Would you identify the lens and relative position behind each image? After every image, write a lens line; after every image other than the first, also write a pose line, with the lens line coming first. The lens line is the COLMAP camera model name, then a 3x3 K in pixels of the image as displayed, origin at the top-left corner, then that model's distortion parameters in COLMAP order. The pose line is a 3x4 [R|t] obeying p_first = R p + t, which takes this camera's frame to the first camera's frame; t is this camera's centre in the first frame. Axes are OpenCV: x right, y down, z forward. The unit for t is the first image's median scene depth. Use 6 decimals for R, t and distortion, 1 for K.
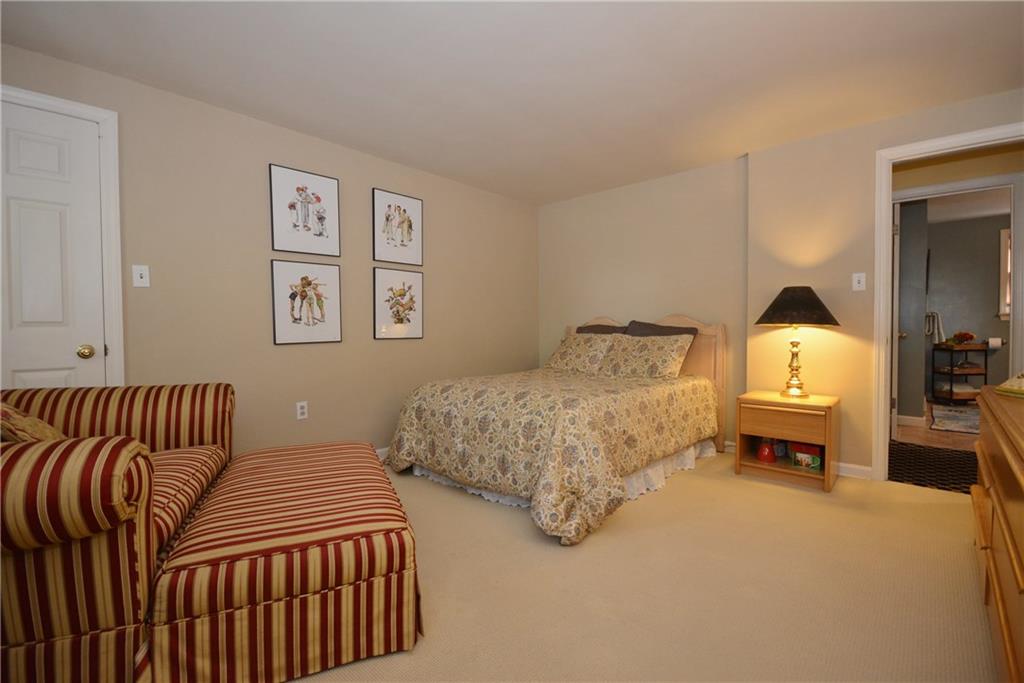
lens RADIAL K [[456.3, 0, 512.0], [0, 456.3, 341.5], [0, 0, 1]] dist [0.003000, 0.000977]
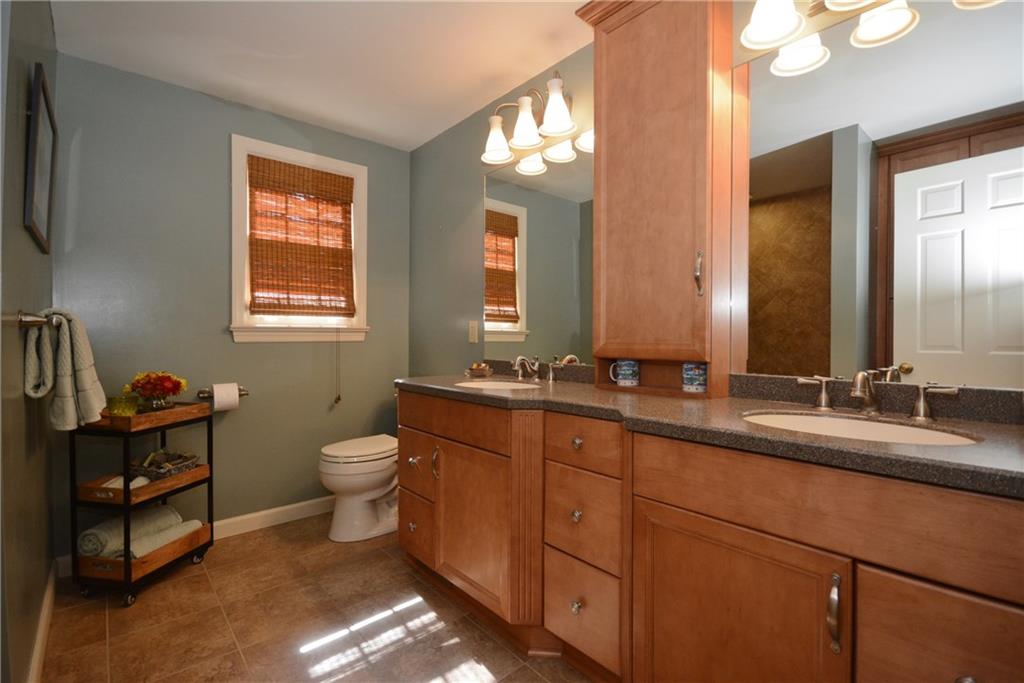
lens RADIAL K [[462.6, 0, 512.0], [0, 462.6, 341.5], [0, 0, 1]] dist [-0.000471, -0.000758]
pose [[0.105155, -0.002442, 0.994453, 0.674096], [0.030527, 0.999534, -0.000774, -0.035248], [-0.993987, 0.030439, 0.105180, 0.702495]]
